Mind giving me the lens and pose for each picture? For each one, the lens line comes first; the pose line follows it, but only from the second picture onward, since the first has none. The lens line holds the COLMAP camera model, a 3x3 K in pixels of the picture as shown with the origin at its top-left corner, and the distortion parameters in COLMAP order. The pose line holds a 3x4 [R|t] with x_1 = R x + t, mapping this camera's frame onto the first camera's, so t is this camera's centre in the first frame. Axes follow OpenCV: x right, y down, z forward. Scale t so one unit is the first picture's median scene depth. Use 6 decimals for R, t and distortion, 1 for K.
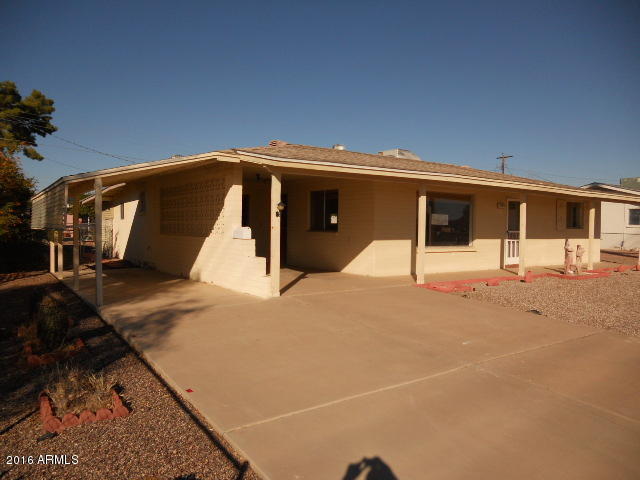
lens RADIAL K [[491.6, 0, 321.2], [0, 491.6, 240.9], [0, 0, 1]] dist [-0.067348, -0.003903]
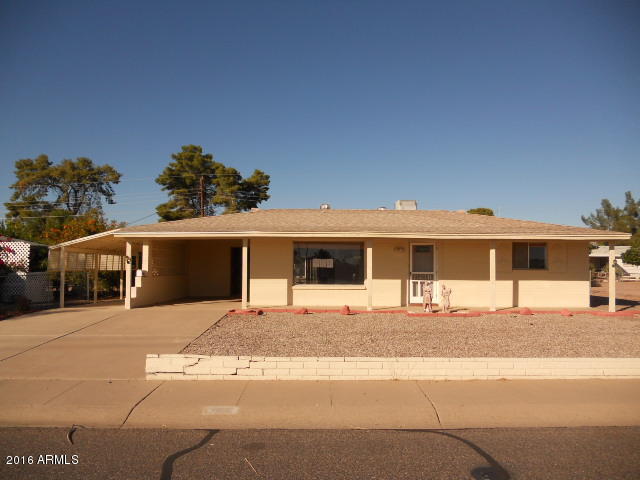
lens RADIAL K [[491.6, 0, 304.3], [0, 491.6, 251.2], [0, 0, 1]] dist [-0.067348, -0.003903]
pose [[0.796672, -0.025992, -0.603853, 0.875674], [-0.015001, 0.997917, -0.062745, 0.005358], [0.604226, 0.059046, 0.794622, -0.039457]]
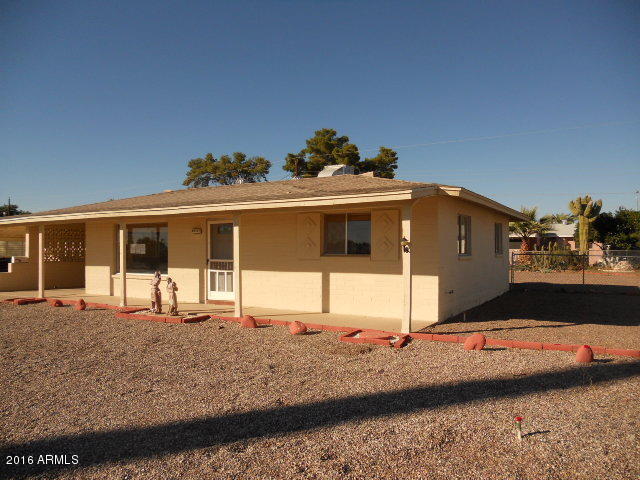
lens RADIAL K [[491.6, 0, 319.8], [0, 491.6, 241.8], [0, 0, 1]] dist [-0.067348, -0.003903]
pose [[0.411031, -0.030373, -0.911115, 1.262059], [-0.021575, 0.998841, -0.043031, -0.019102], [0.911366, 0.037344, 0.409899, 0.834948]]
